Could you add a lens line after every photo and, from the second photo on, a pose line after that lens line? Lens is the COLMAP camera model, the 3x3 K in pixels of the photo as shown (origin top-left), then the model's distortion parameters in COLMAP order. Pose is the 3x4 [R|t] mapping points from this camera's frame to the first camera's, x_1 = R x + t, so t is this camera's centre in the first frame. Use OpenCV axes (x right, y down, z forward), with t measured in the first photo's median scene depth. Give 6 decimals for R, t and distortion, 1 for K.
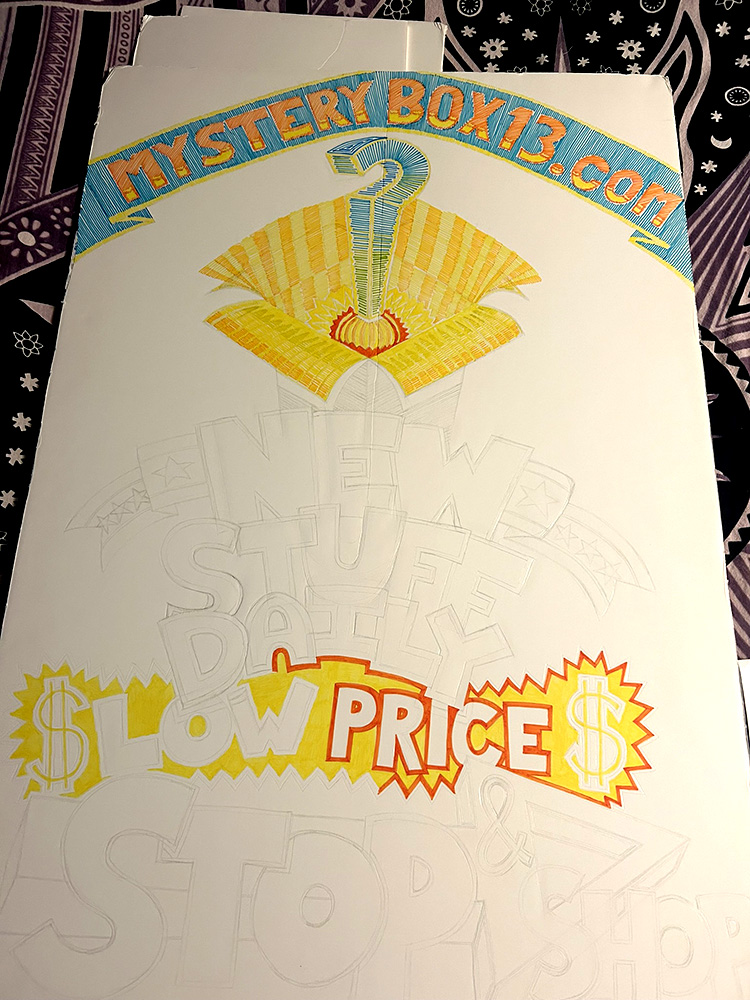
lens RADIAL K [[788.5, 0, 380.3], [0, 788.5, 497.9], [0, 0, 1]] dist [0.046293, -0.049758]
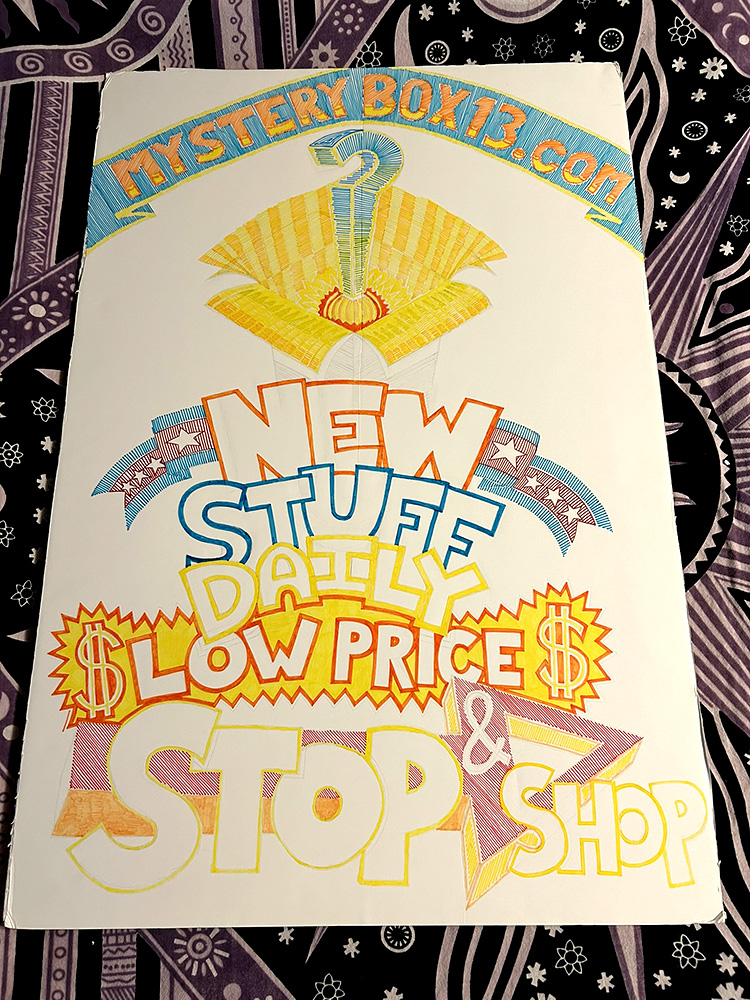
lens RADIAL K [[788.5, 0, 375.7], [0, 788.5, 496.3], [0, 0, 1]] dist [0.046293, -0.049758]
pose [[0.999310, -0.037097, 0.002019, 0.004600], [0.037021, 0.998874, 0.029673, 0.020961], [-0.003118, -0.029578, 0.999558, -0.118463]]
